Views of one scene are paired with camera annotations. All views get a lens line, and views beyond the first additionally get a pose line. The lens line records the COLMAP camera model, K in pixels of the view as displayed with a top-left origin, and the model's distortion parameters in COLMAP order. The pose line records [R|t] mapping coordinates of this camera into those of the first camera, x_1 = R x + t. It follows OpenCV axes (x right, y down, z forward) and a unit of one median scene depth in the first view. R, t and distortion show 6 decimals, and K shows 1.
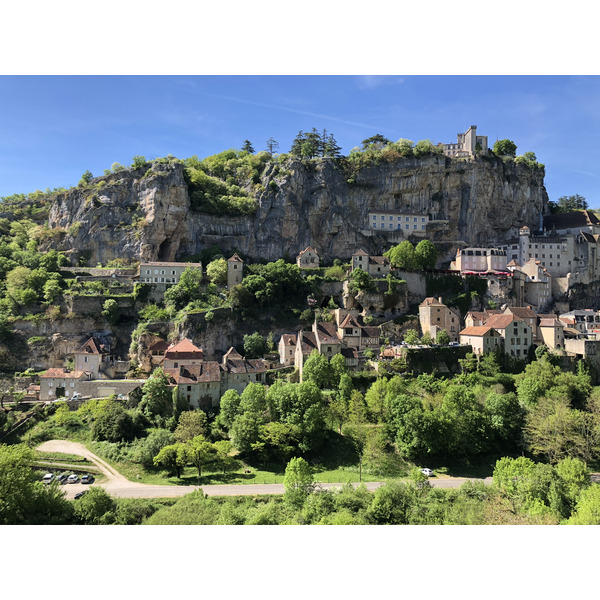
lens RADIAL K [[490.4, 0, 300.1], [0, 490.4, 293.1], [0, 0, 1]] dist [0.027990, -0.009557]
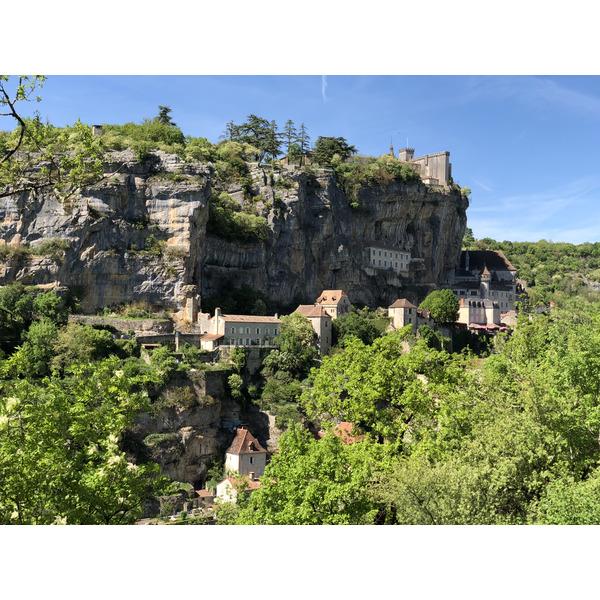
lens RADIAL K [[899.5, 0, 299.5], [0, 899.5, 289.0], [0, 0, 1]] dist [0.099211, -0.001349]
pose [[0.750799, 0.030111, 0.659844, -0.996618], [-0.039853, 0.999206, -0.000250, -0.096612], [-0.659327, -0.026109, 0.751403, -0.038577]]
